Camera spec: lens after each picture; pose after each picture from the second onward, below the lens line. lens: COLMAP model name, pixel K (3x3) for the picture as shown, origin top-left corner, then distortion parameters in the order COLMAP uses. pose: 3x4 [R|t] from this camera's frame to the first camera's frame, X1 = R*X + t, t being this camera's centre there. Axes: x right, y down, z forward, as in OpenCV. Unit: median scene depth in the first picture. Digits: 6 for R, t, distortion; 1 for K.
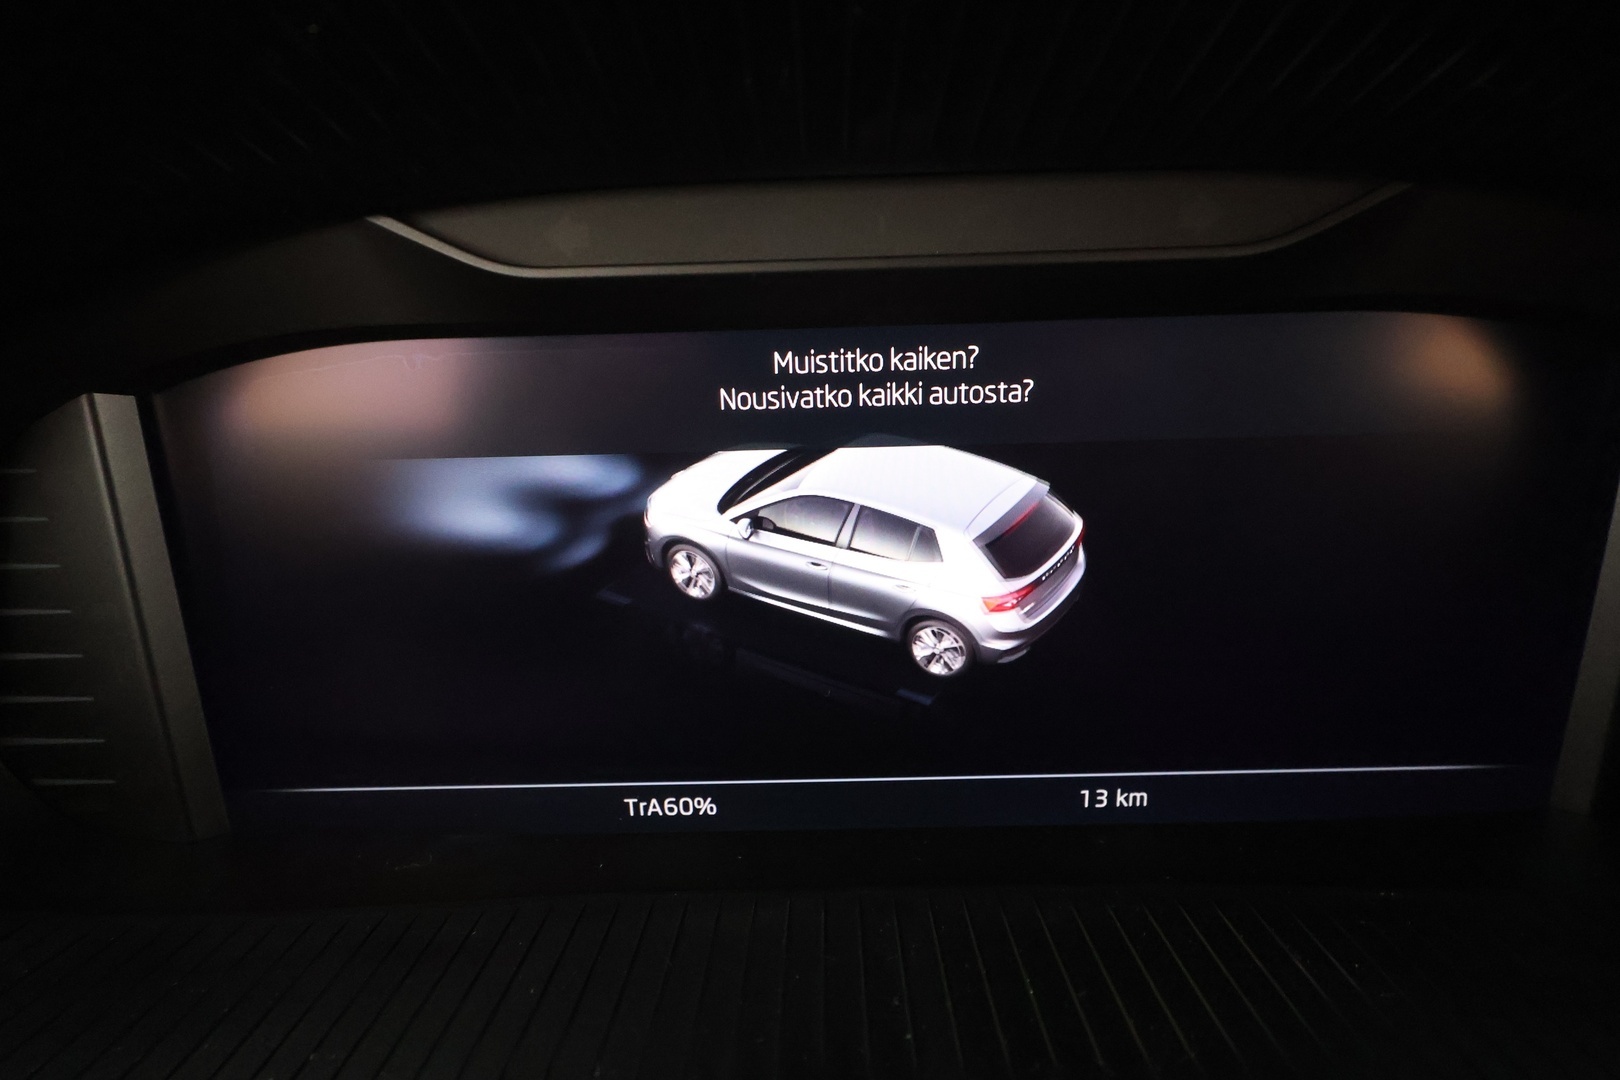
lens RADIAL K [[787.3, 0, 810.0], [0, 787.3, 540.0], [0, 0, 1]] dist [0.005328, 0.000899]
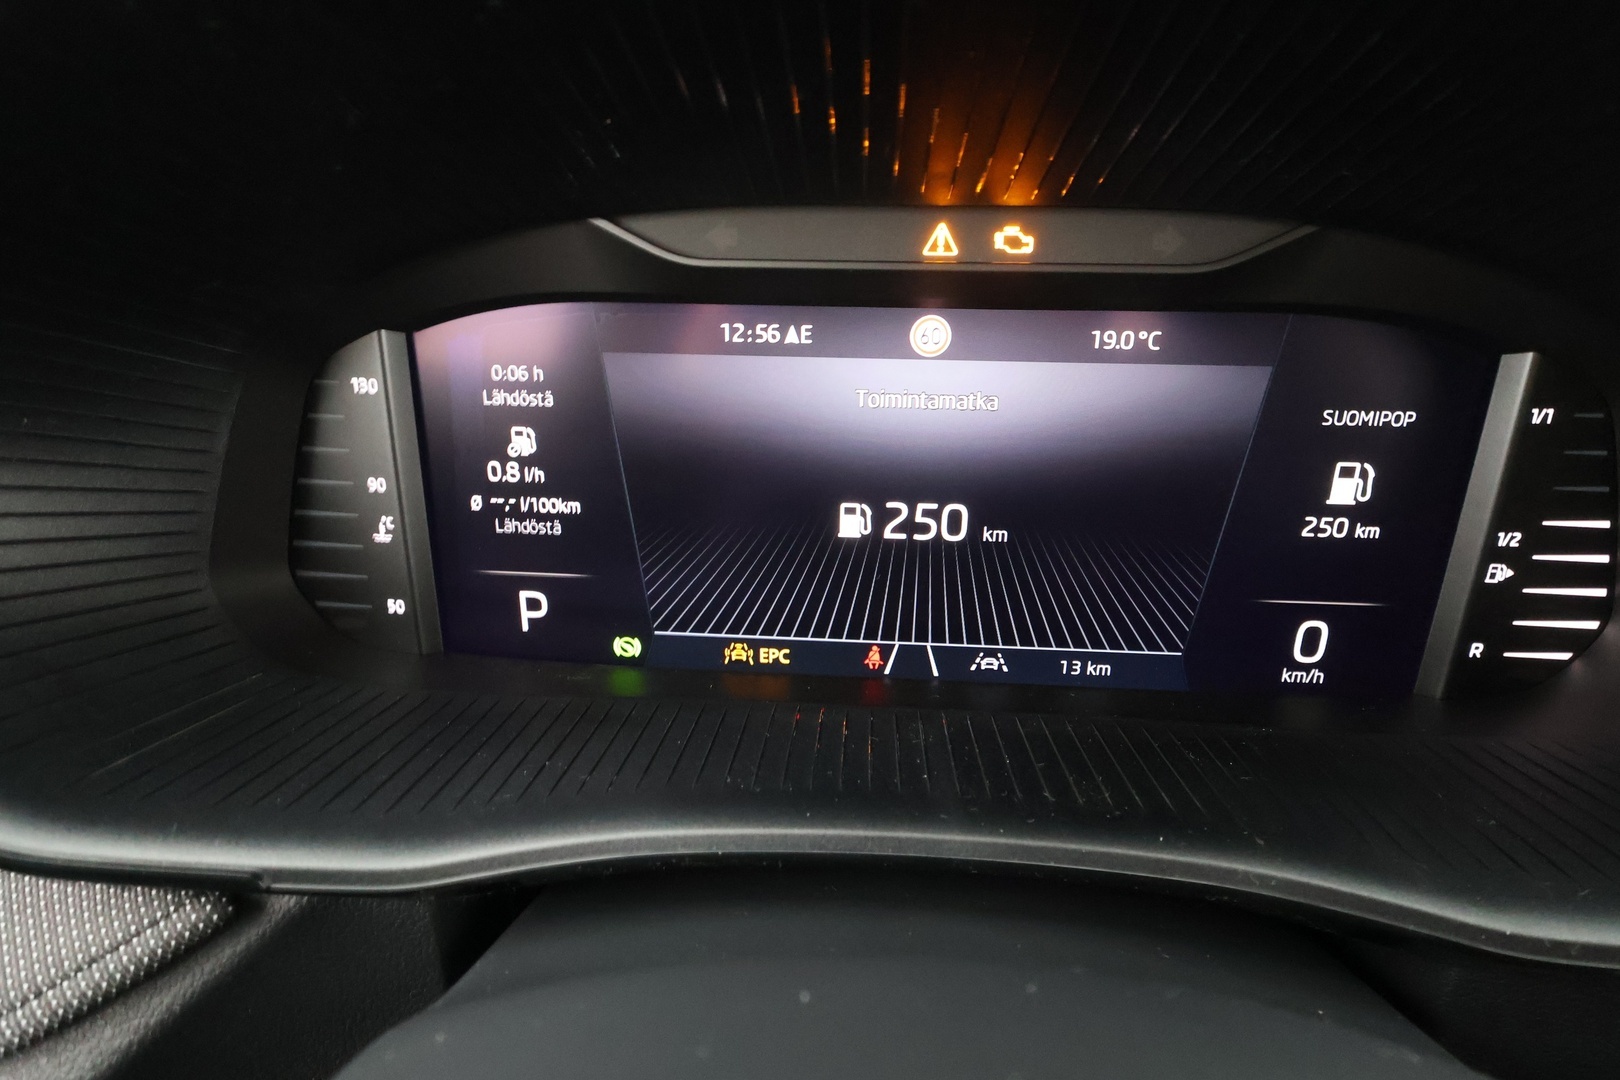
lens RADIAL K [[787.3, 0, 810.0], [0, 787.3, 540.0], [0, 0, 1]] dist [0.005328, 0.000899]
pose [[0.997560, 0.058078, -0.038749, -0.051352], [-0.055902, 0.996916, 0.055069, 0.068181], [0.041828, -0.052769, 0.997730, -0.399092]]
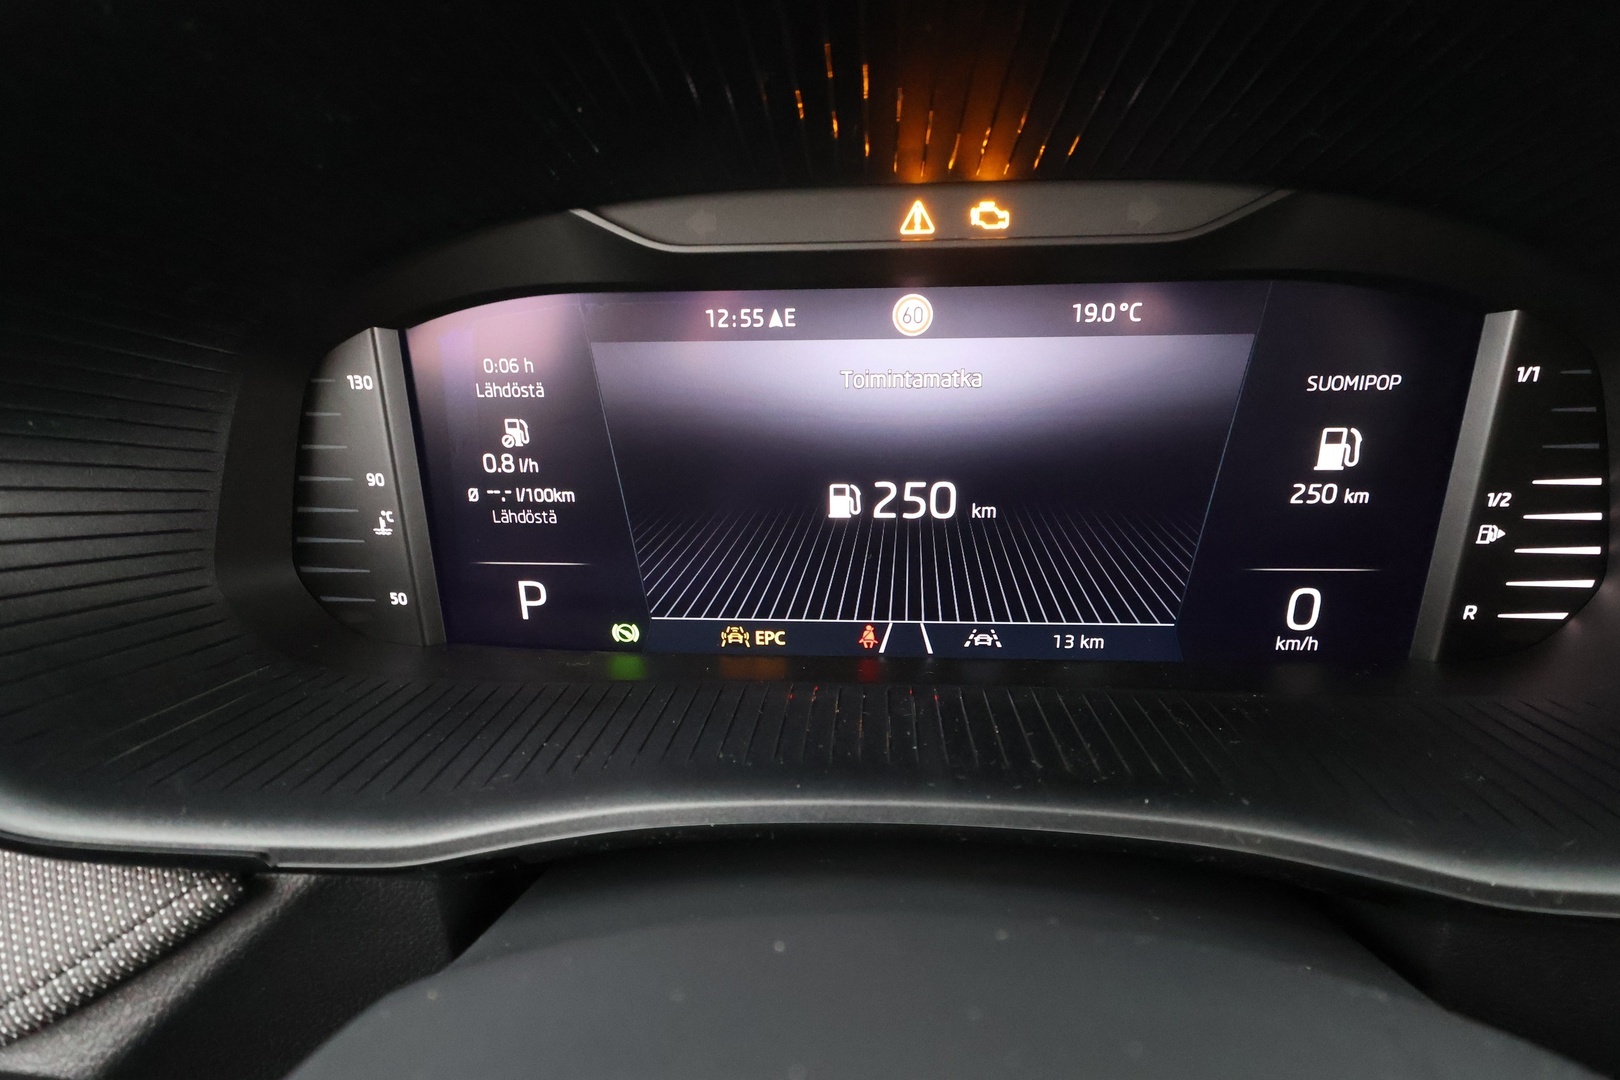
lens RADIAL K [[787.3, 0, 810.0], [0, 787.3, 540.0], [0, 0, 1]] dist [0.005328, 0.000899]
pose [[0.997914, 0.030178, -0.057063, -0.004908], [-0.026781, 0.997876, 0.059382, 0.094757], [0.058734, -0.057730, 0.996603, -0.415932]]
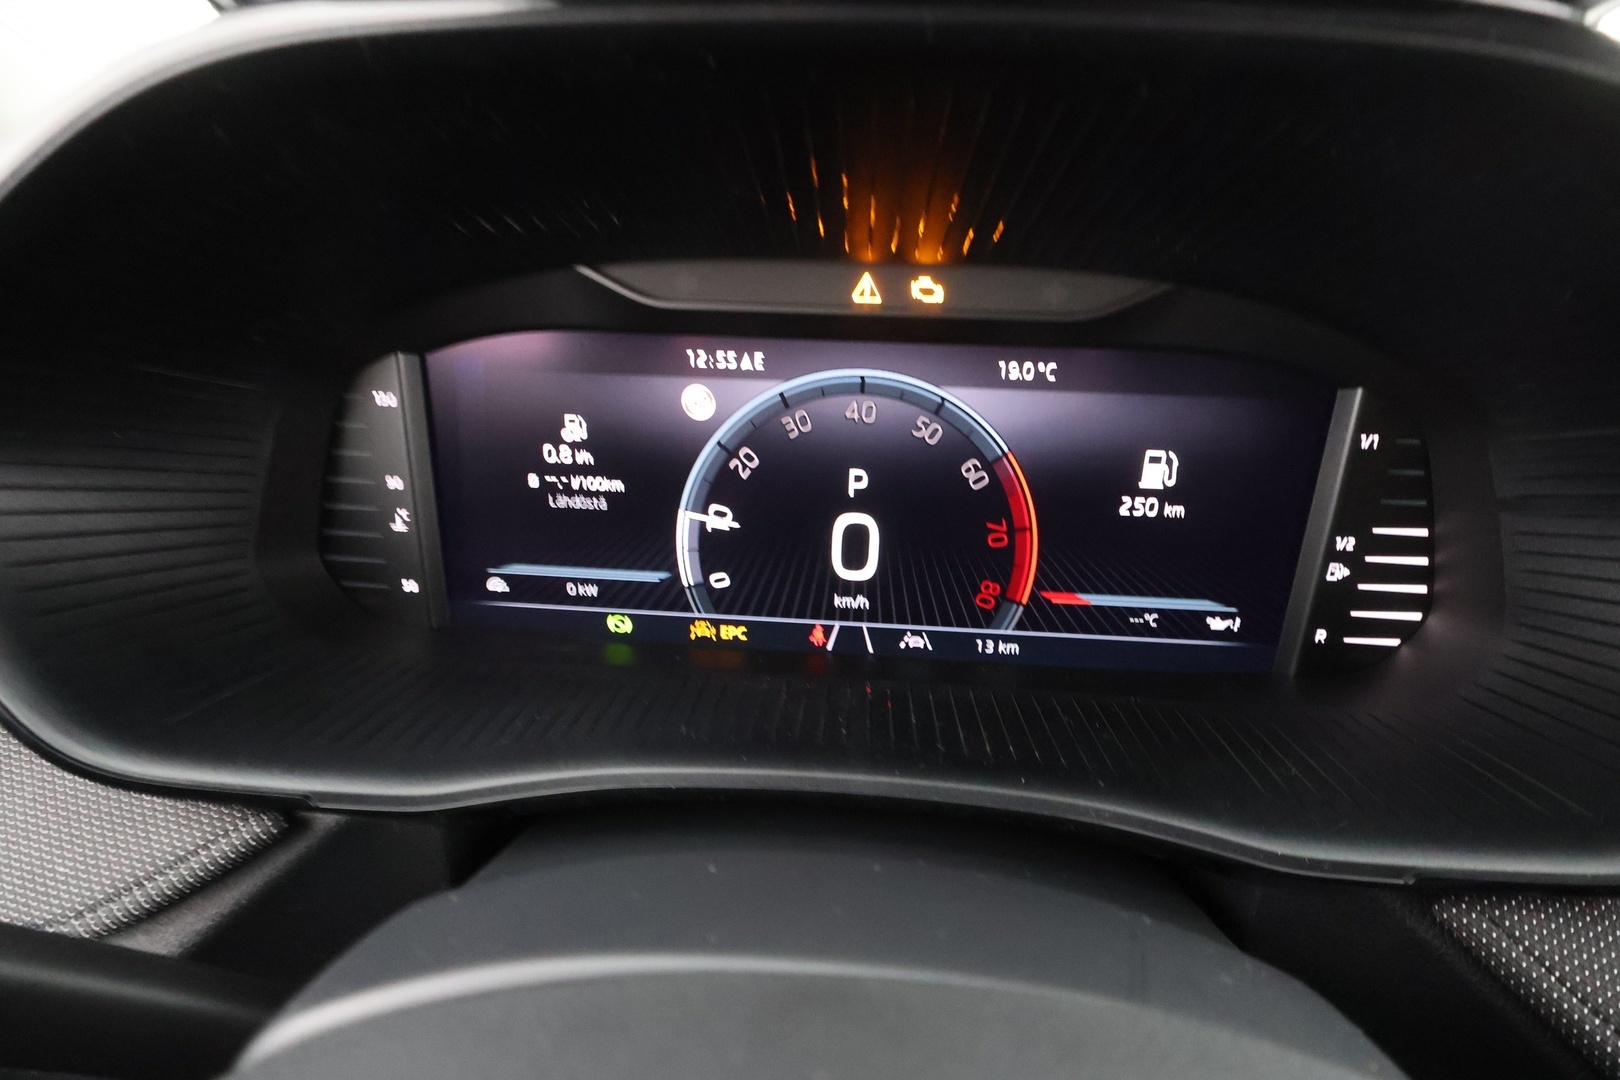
lens RADIAL K [[799.2, 0, 810.0], [0, 799.2, 540.0], [0, 0, 1]] dist [0.008090, -0.000092]
pose [[0.996515, 0.072814, -0.040683, 0.067713], [-0.069384, 0.994365, 0.080153, 0.012491], [0.046290, -0.077051, 0.995952, -0.674631]]
